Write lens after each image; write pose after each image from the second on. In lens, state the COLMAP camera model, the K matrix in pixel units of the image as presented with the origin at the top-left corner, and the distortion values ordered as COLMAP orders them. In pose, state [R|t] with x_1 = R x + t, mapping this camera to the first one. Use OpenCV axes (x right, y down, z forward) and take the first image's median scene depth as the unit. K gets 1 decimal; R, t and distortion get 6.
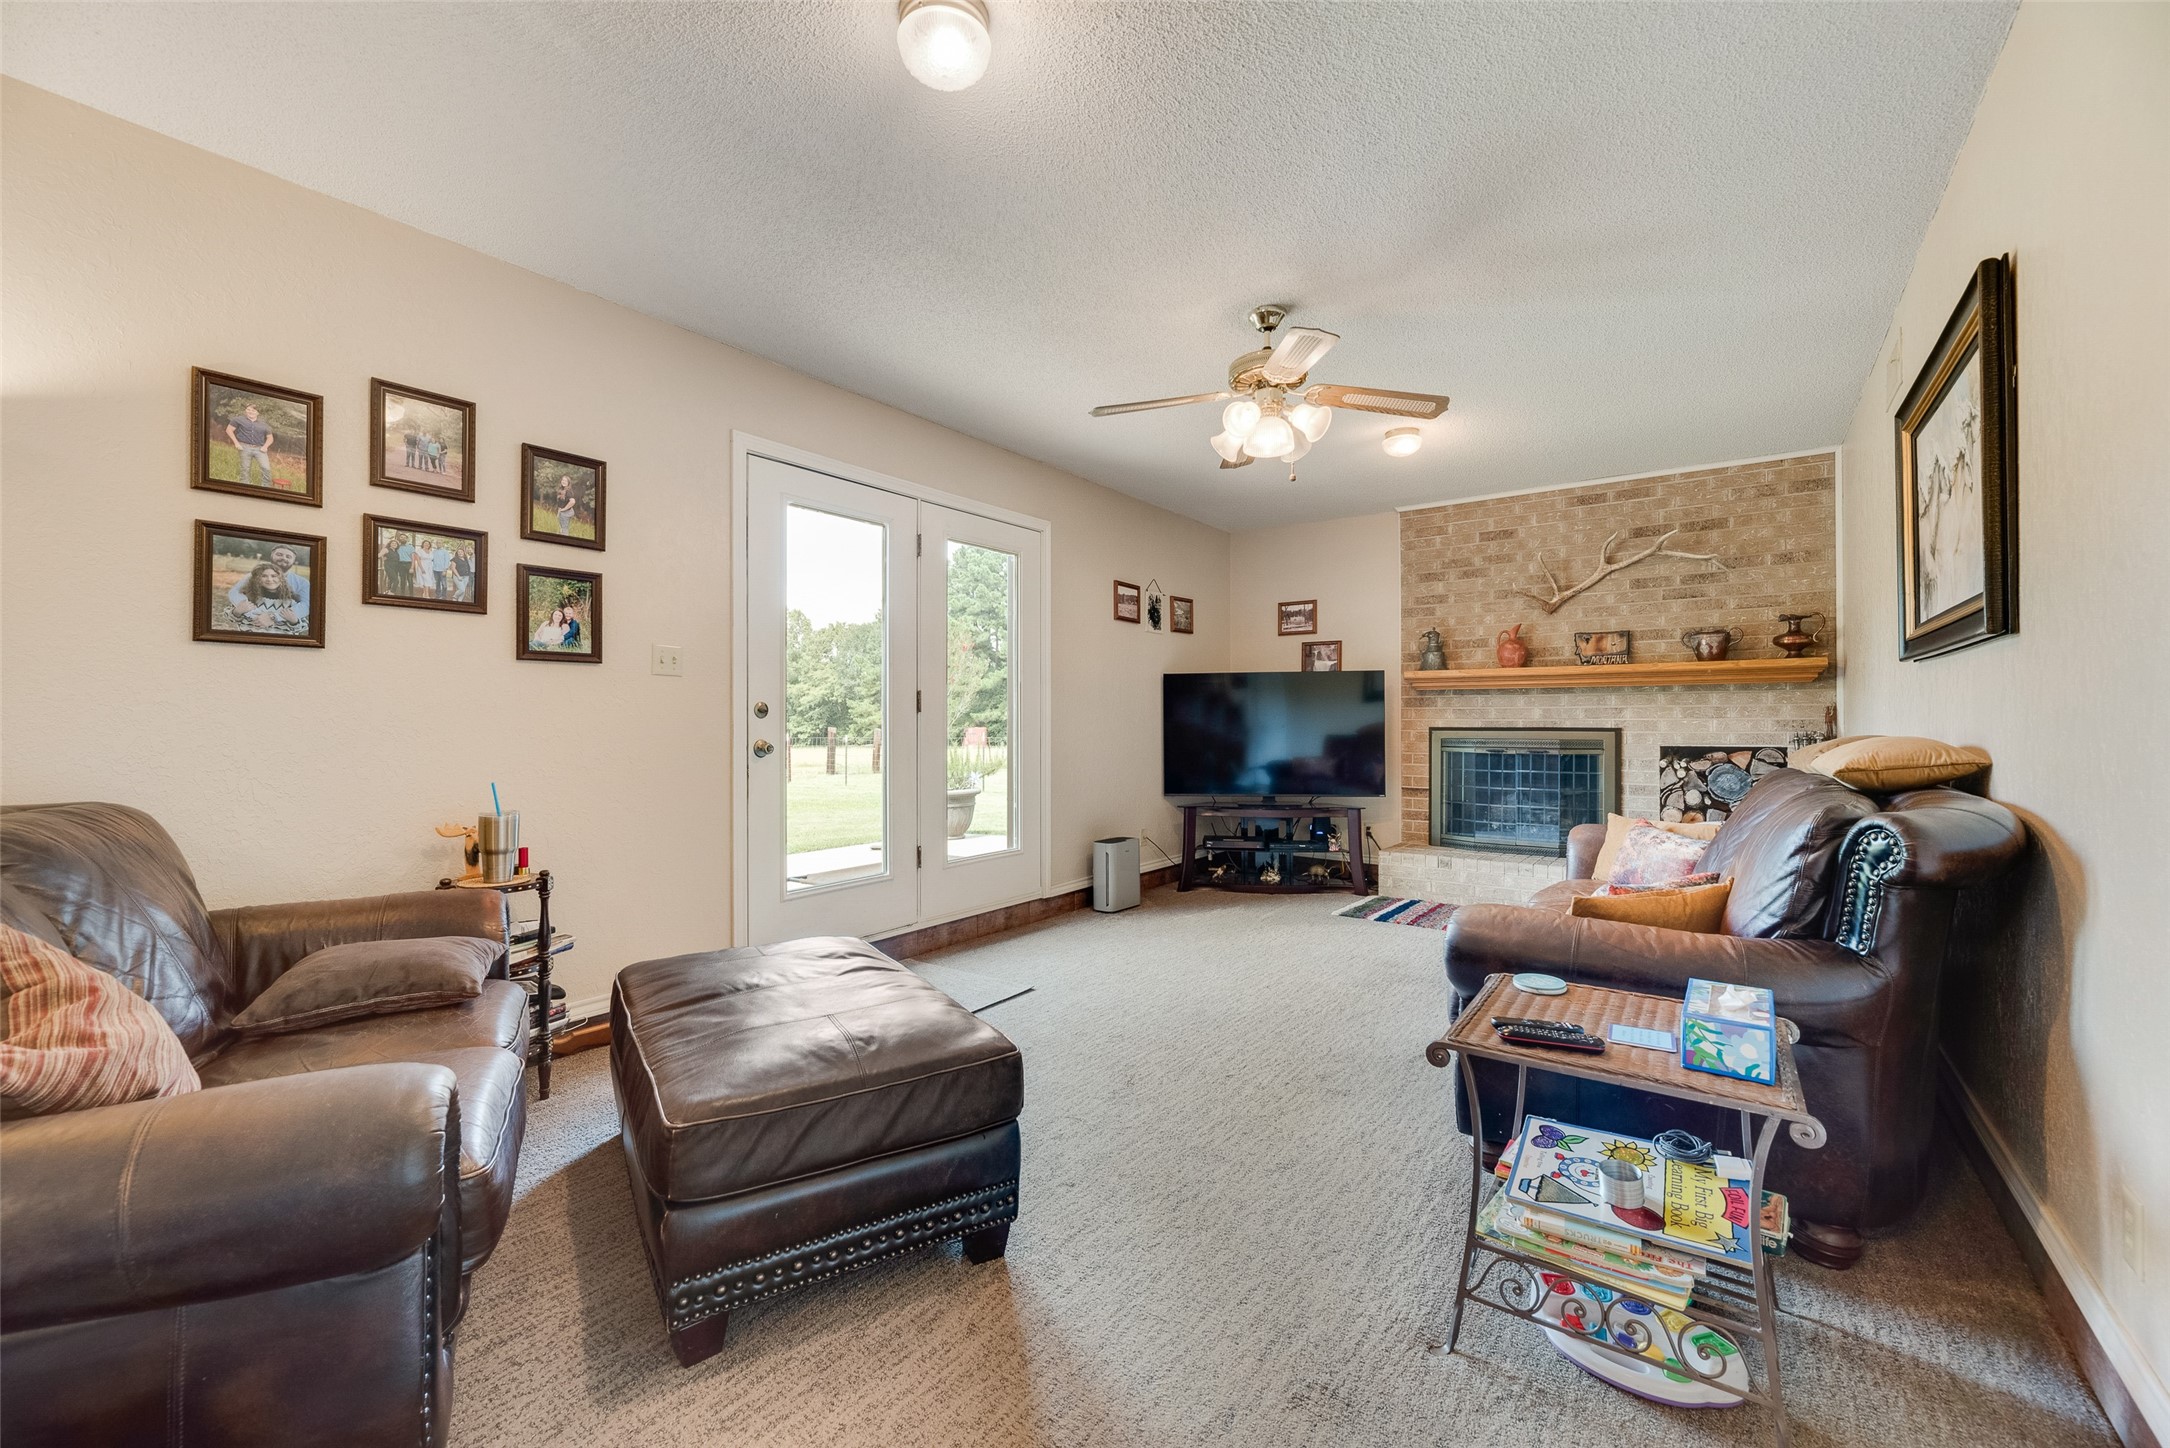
lens RADIAL K [[883.0, 0, 1092.8], [0, 883.0, 715.6], [0, 0, 1]] dist [-0.000454, -0.000214]
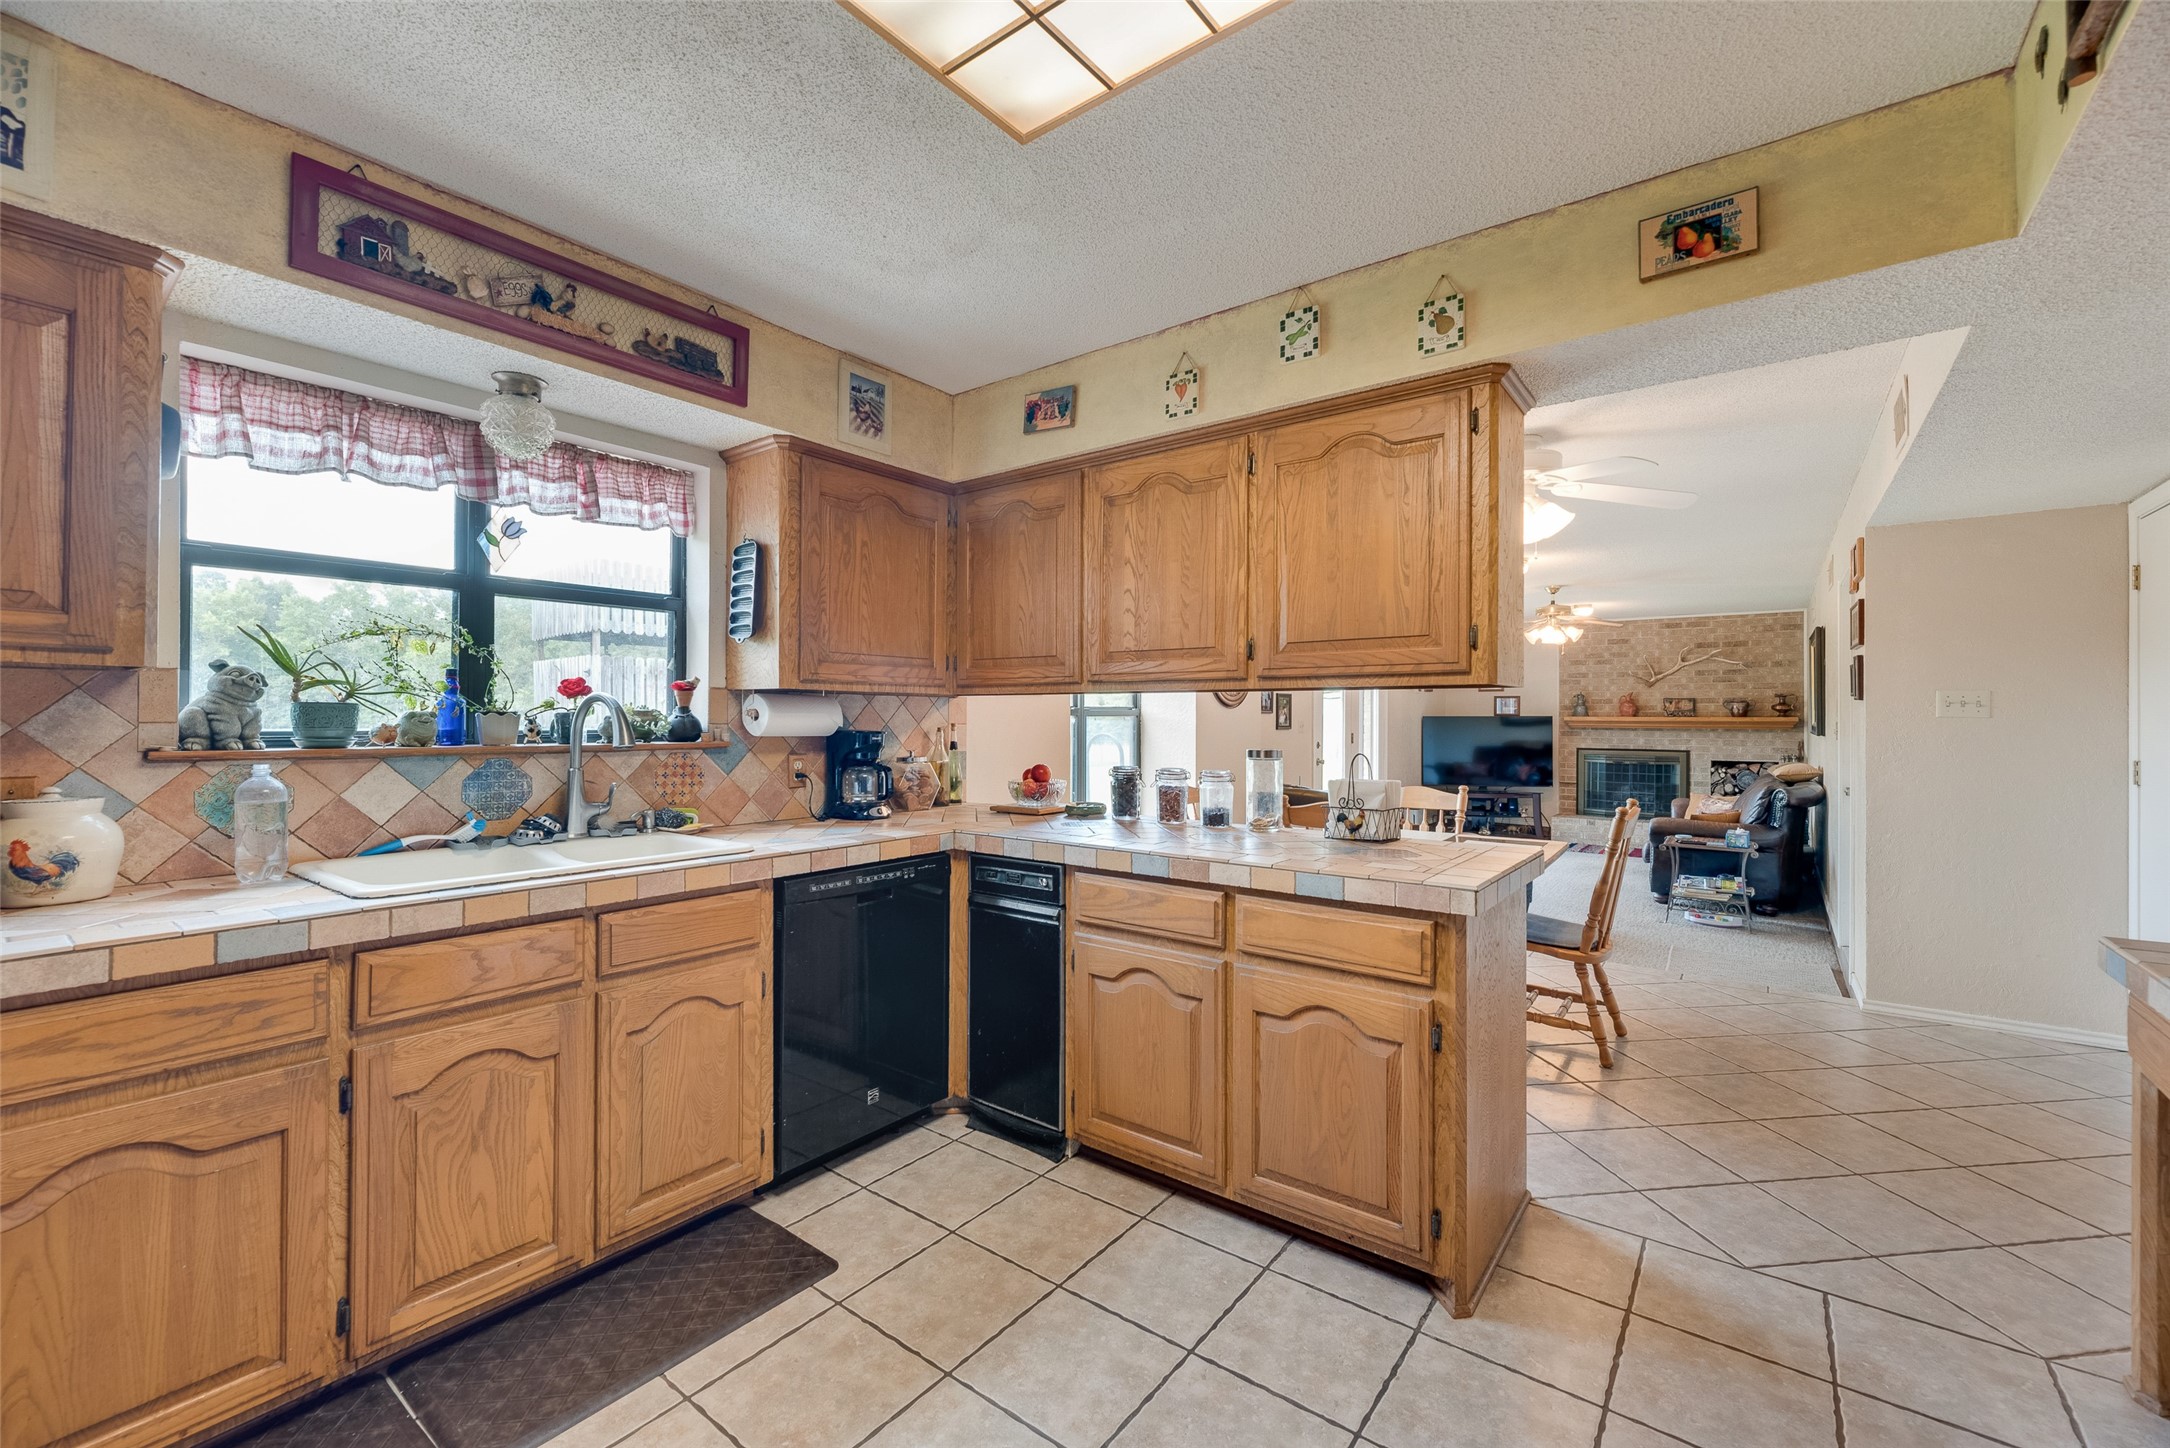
lens RADIAL K [[883.0, 0, 1092.6], [0, 883.0, 711.6], [0, 0, 1]] dist [-0.000454, -0.000214]
pose [[0.999610, 0.004614, -0.027537, -0.606259], [-0.004596, 0.999989, 0.000707, -0.063078], [0.027540, -0.000581, 0.999621, -0.891207]]
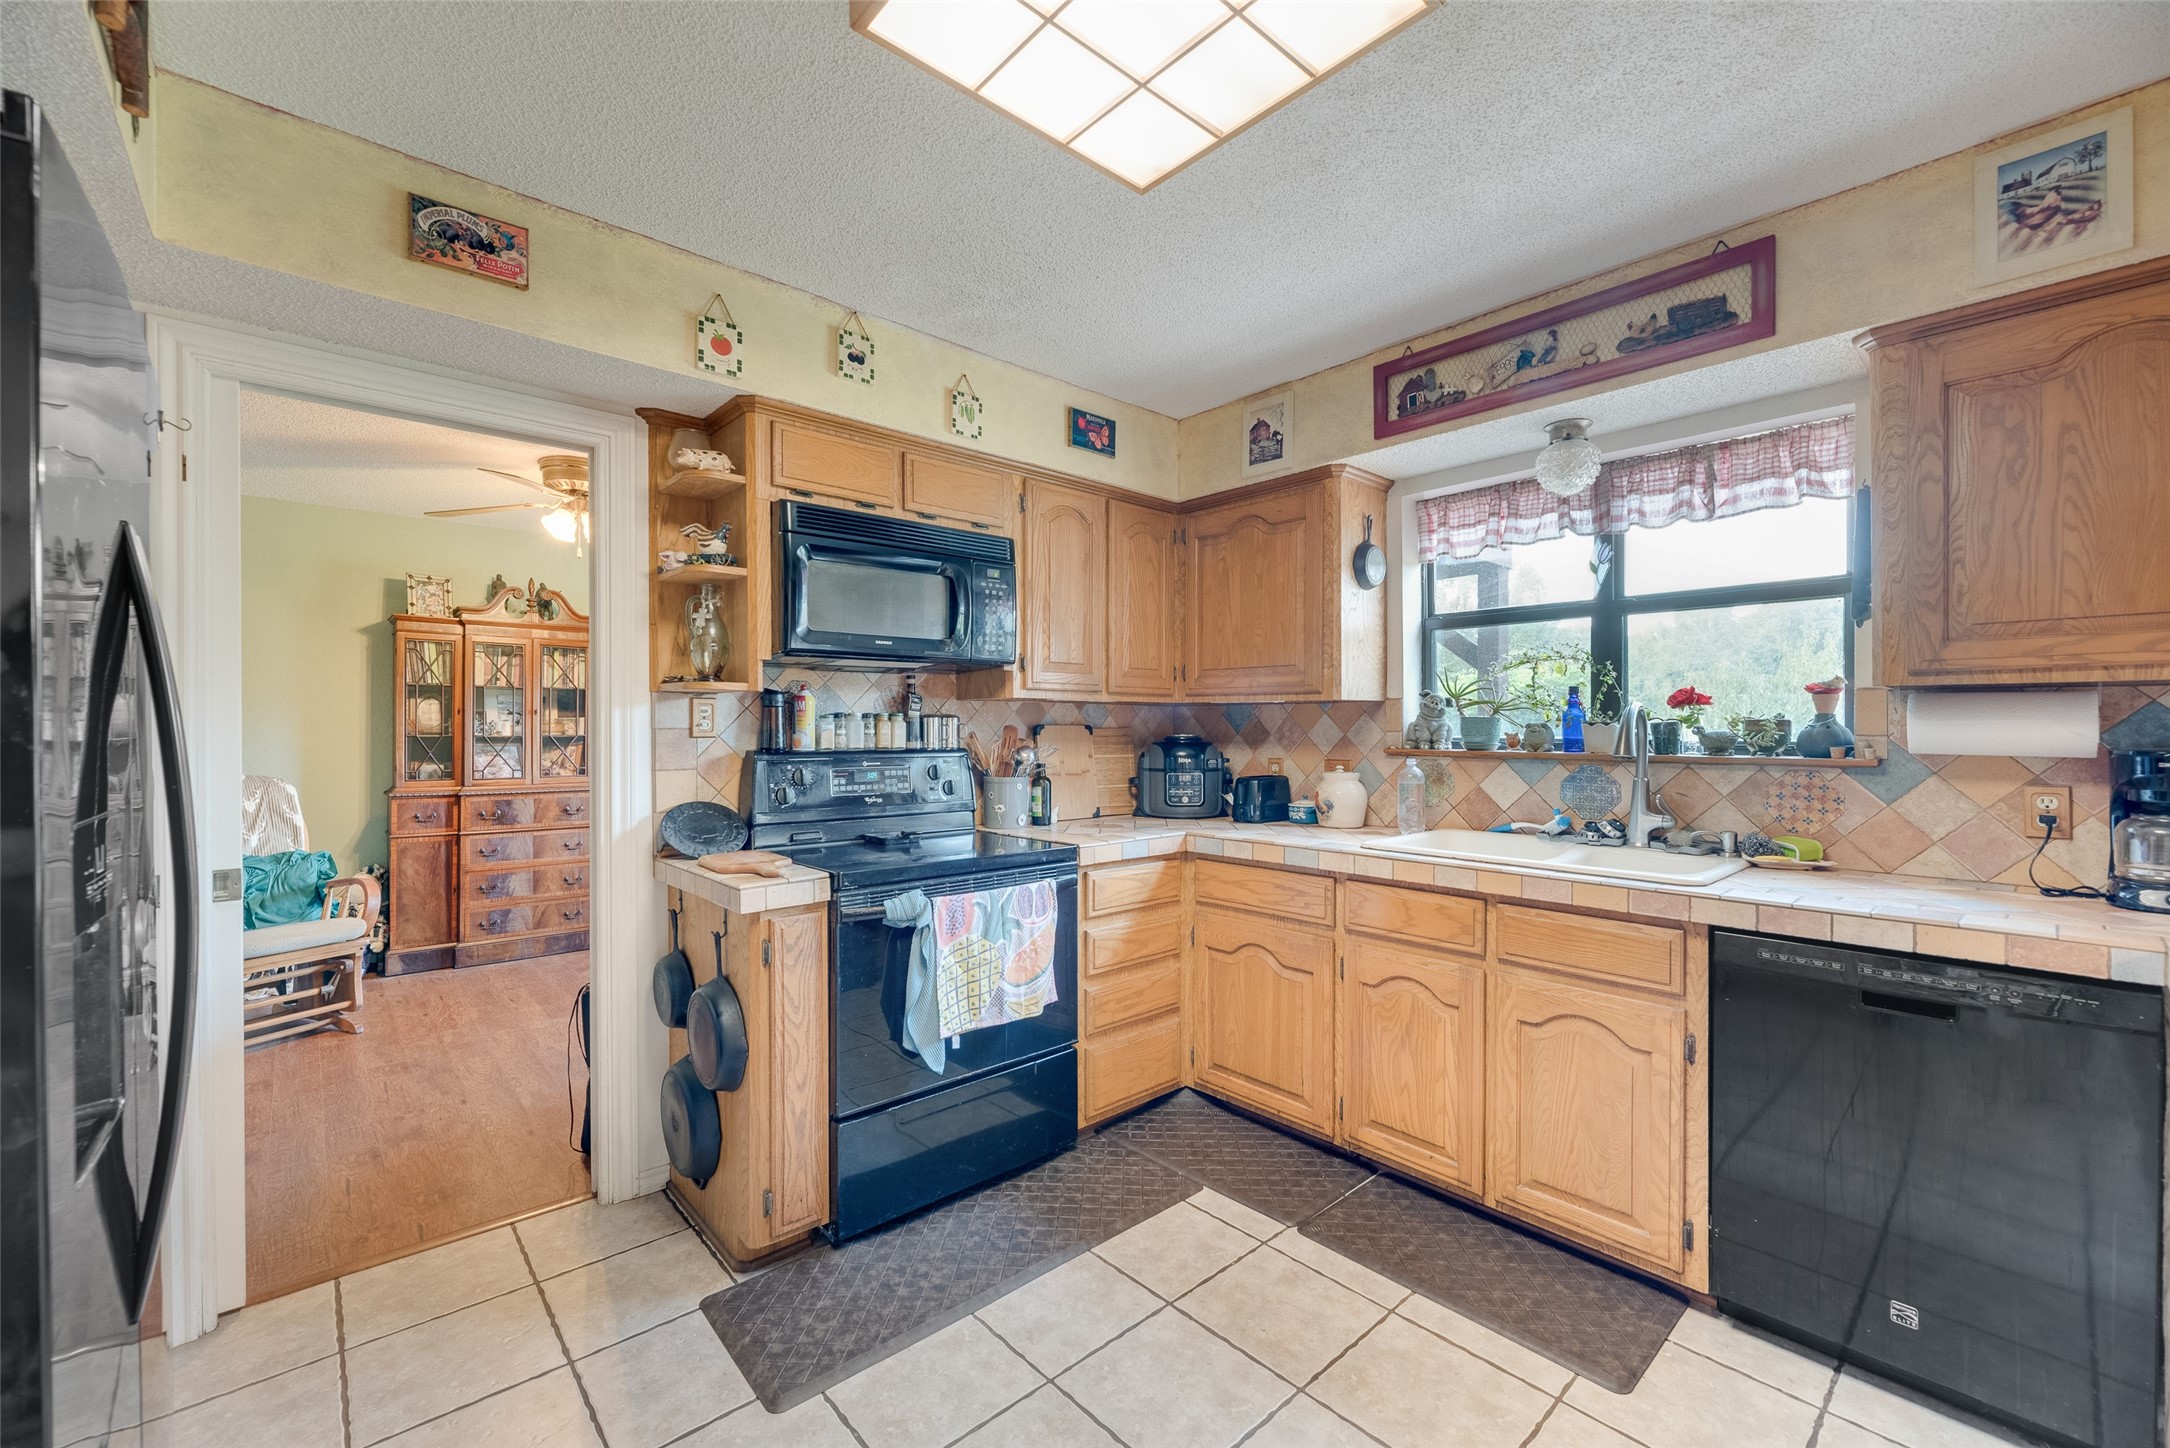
lens RADIAL K [[883.0, 0, 1087.7], [0, 883.0, 729.2], [0, 0, 1]] dist [-0.000454, -0.000214]
pose [[-0.211801, 0.002908, -0.977309, -0.340869], [0.008456, 0.999964, 0.001143, -0.060297], [0.977276, -0.008023, -0.211818, -0.587139]]
